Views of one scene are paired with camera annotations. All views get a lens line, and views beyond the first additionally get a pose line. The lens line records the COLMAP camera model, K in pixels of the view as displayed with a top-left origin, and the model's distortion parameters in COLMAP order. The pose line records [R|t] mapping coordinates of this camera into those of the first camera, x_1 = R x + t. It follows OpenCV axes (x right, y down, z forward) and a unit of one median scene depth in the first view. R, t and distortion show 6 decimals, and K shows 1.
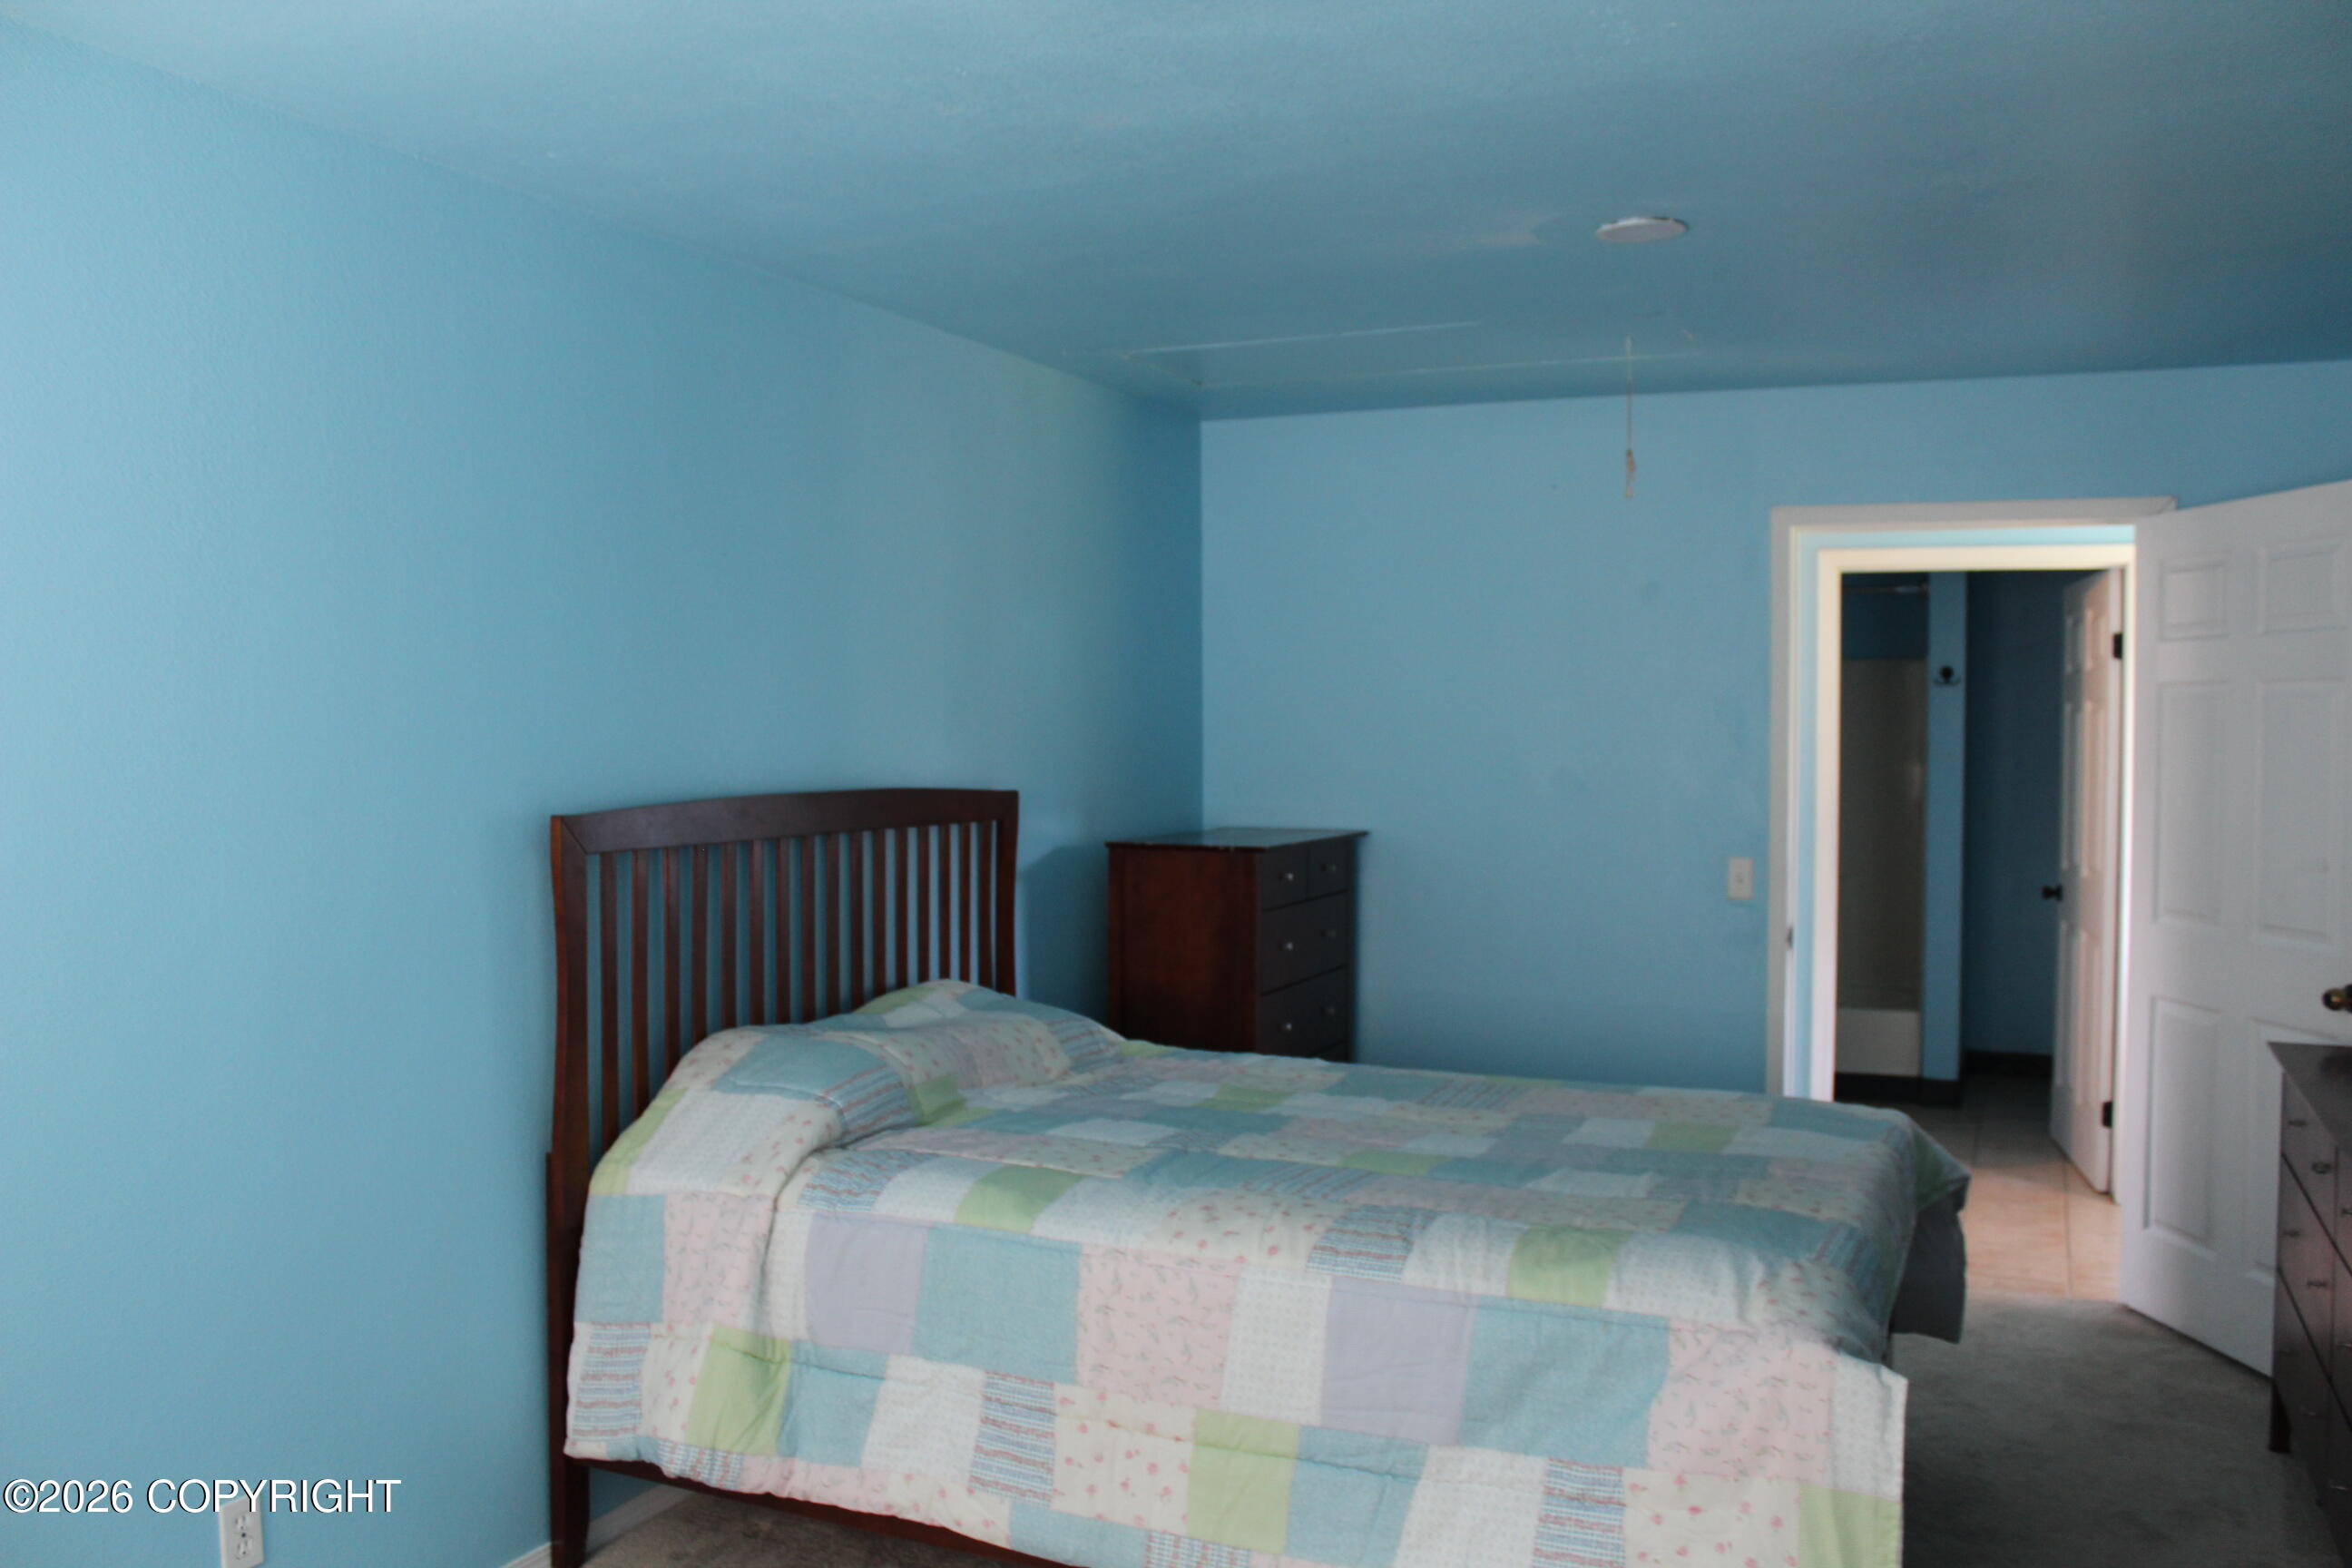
lens RADIAL K [[1945.5, 0, 1172.5], [0, 1945.5, 774.3], [0, 0, 1]] dist [-0.157126, 0.112014]
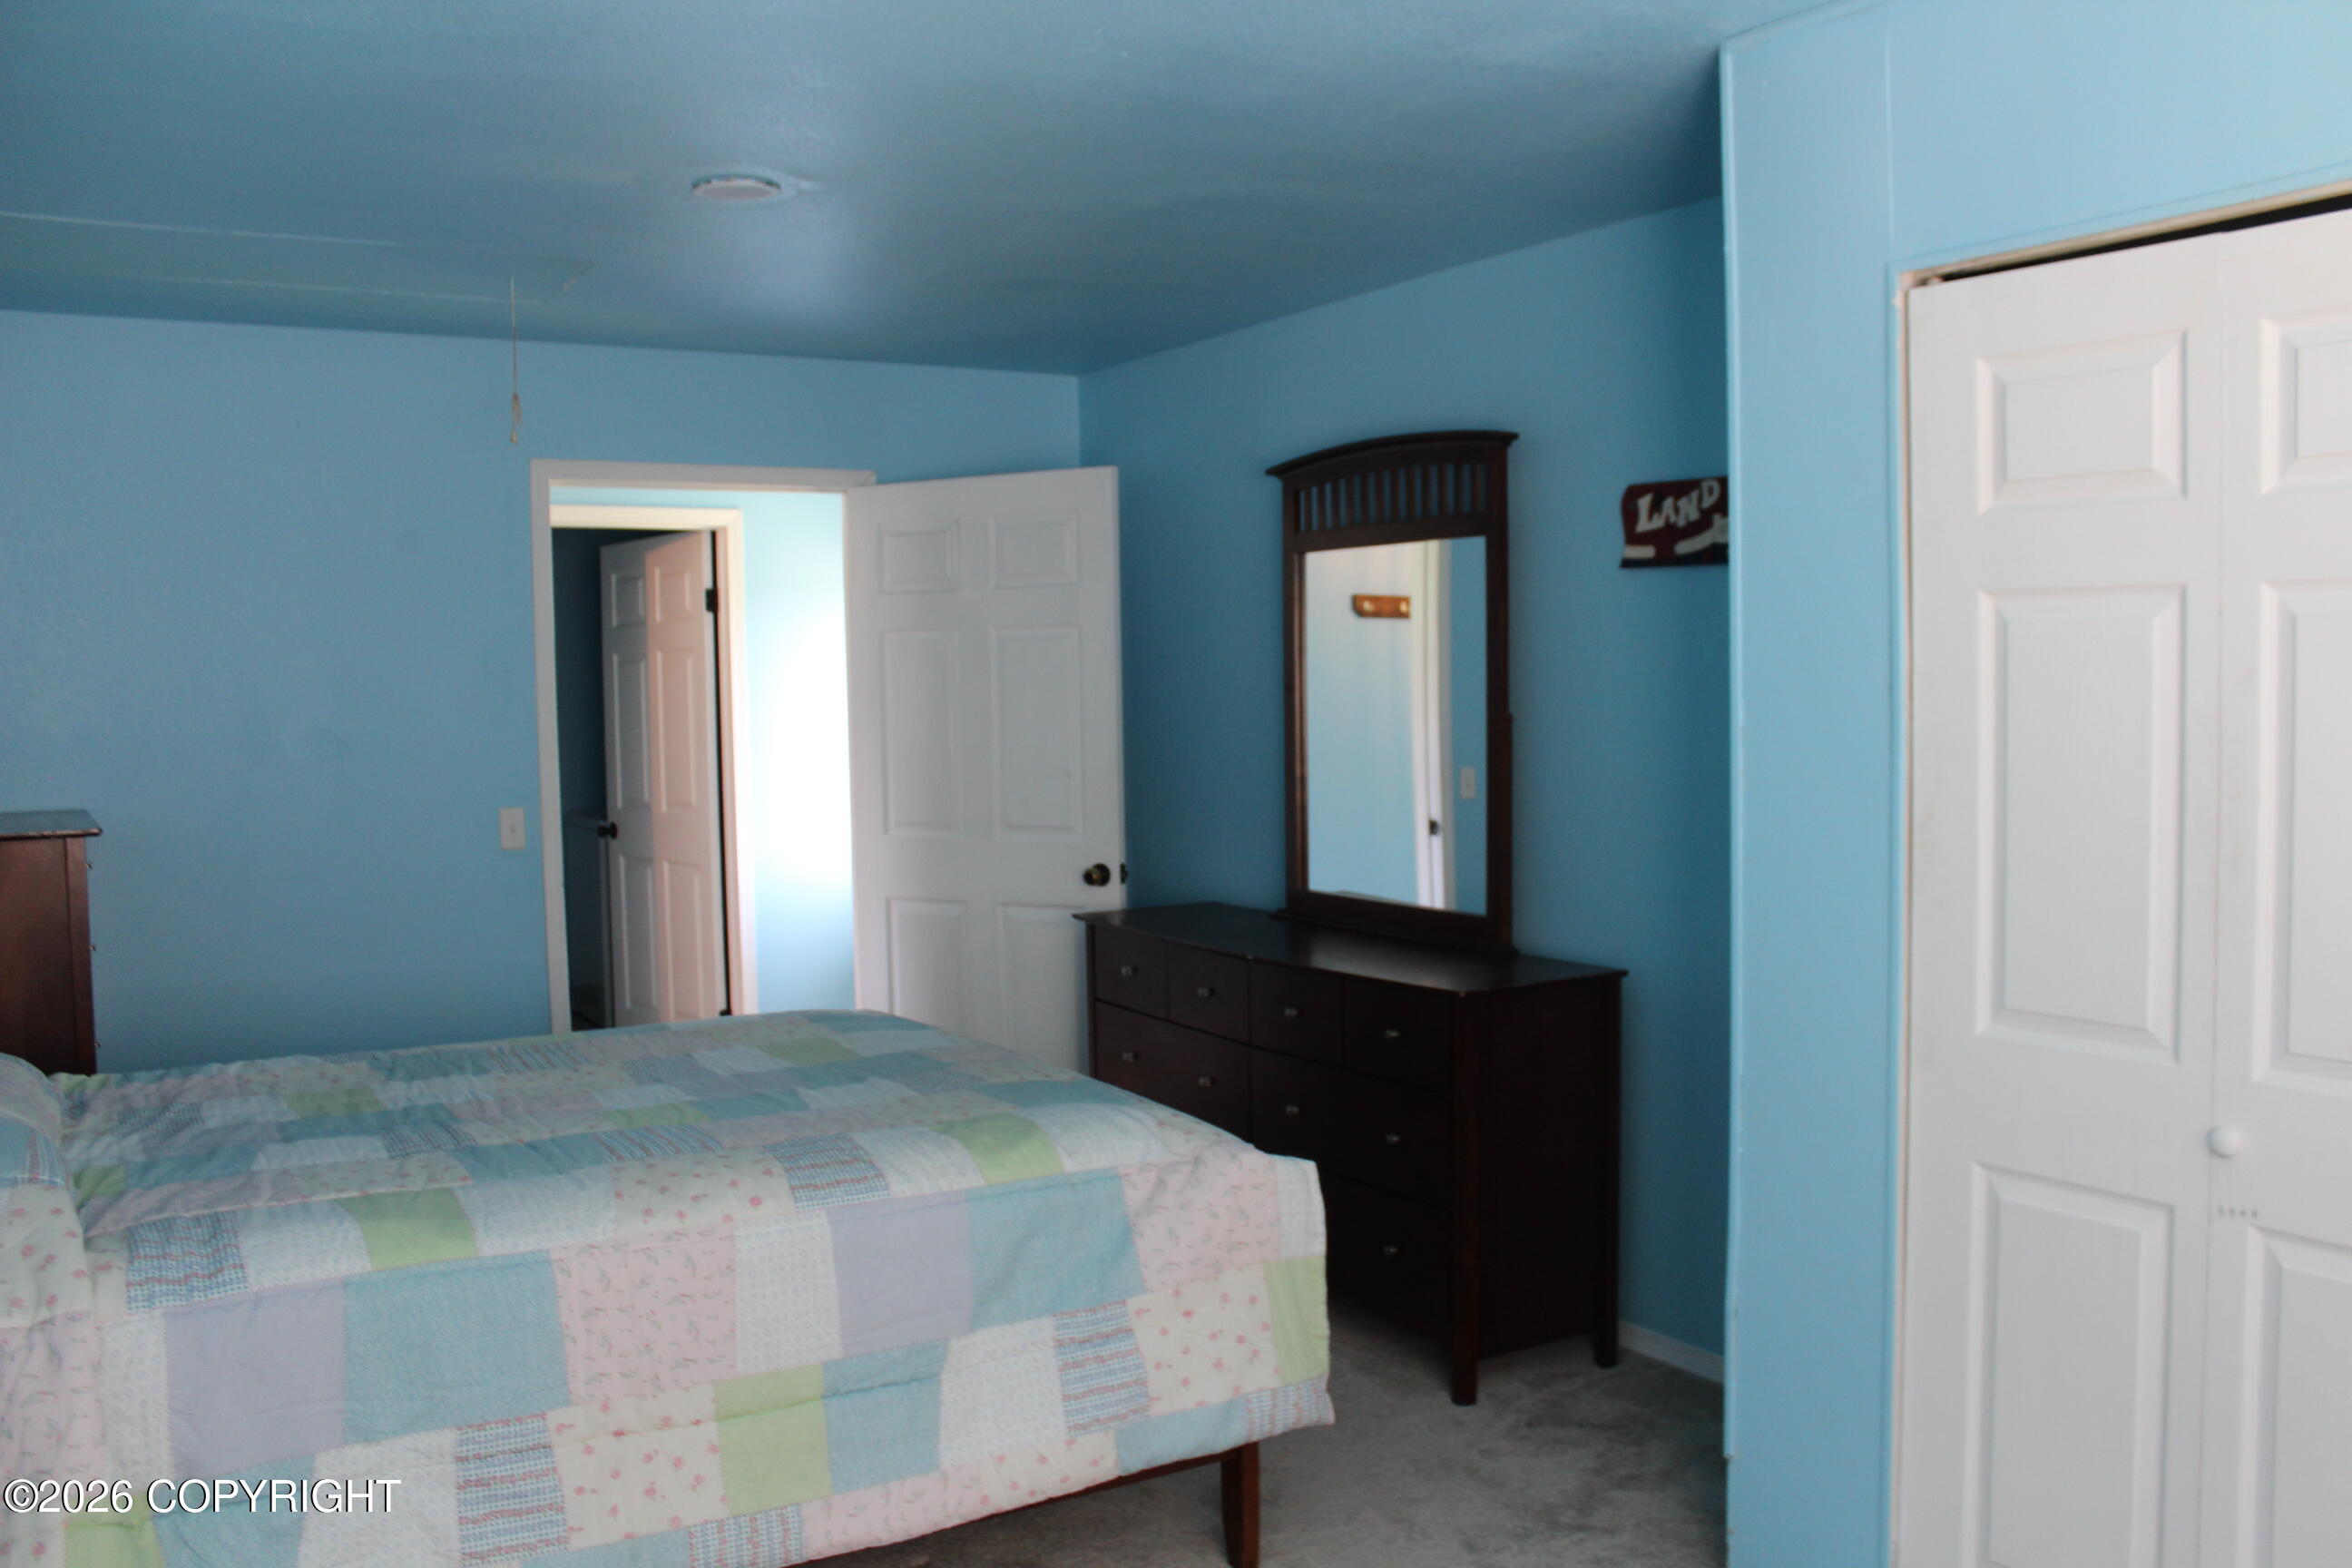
lens RADIAL K [[1945.5, 0, 1183.1], [0, 1945.5, 772.7], [0, 0, 1]] dist [-0.157126, 0.112014]
pose [[0.566351, -0.054296, 0.822374, -0.609258], [0.040064, 0.998462, 0.038331, 0.001690], [-0.823190, 0.011239, 0.567655, 0.267136]]
